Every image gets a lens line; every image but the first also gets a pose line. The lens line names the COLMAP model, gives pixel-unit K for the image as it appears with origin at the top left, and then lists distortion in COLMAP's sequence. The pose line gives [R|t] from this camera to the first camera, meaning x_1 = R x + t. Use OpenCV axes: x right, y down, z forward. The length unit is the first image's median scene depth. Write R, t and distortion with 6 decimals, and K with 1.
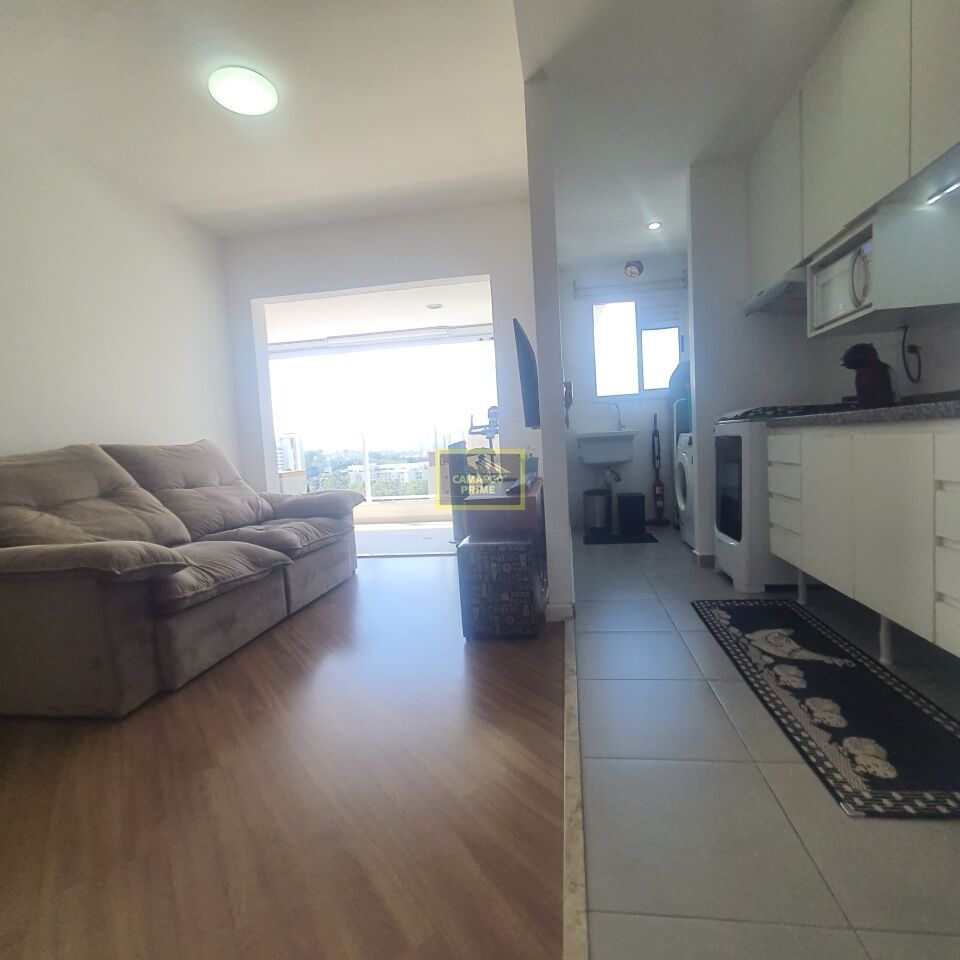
lens RADIAL K [[502.8, 0, 497.3], [0, 502.8, 484.7], [0, 0, 1]] dist [-0.003739, -0.000660]
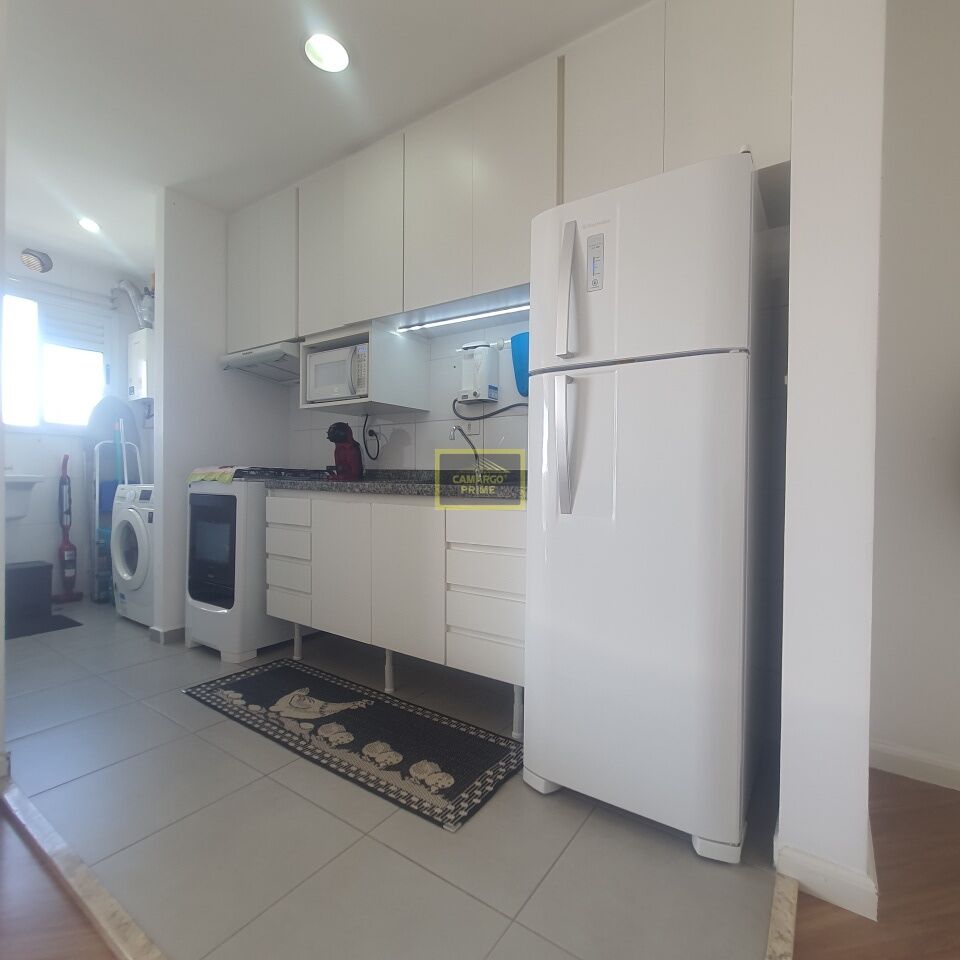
lens RADIAL K [[502.8, 0, 497.3], [0, 502.8, 484.7], [0, 0, 1]] dist [-0.003739, -0.000660]
pose [[0.433858, 0.049807, 0.899603, -0.178051], [0.035758, 0.996732, -0.072429, -0.035424], [-0.900271, 0.063592, 0.430660, 0.165408]]
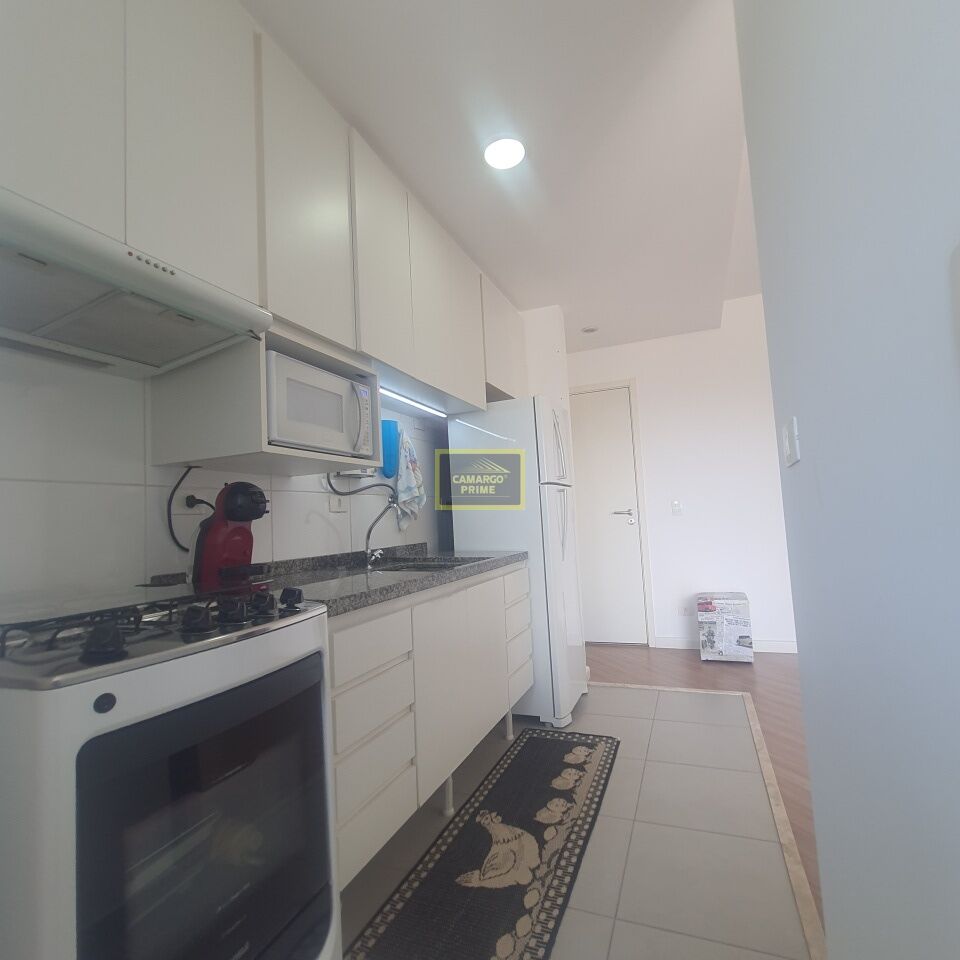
lens RADIAL K [[502.8, 0, 497.3], [0, 502.8, 484.7], [0, 0, 1]] dist [-0.003739, -0.000660]
pose [[-0.964537, 0.131622, 0.228788, 0.279136], [0.134736, 0.990879, -0.002024, -0.236189], [-0.226968, 0.028874, -0.973474, 1.548198]]
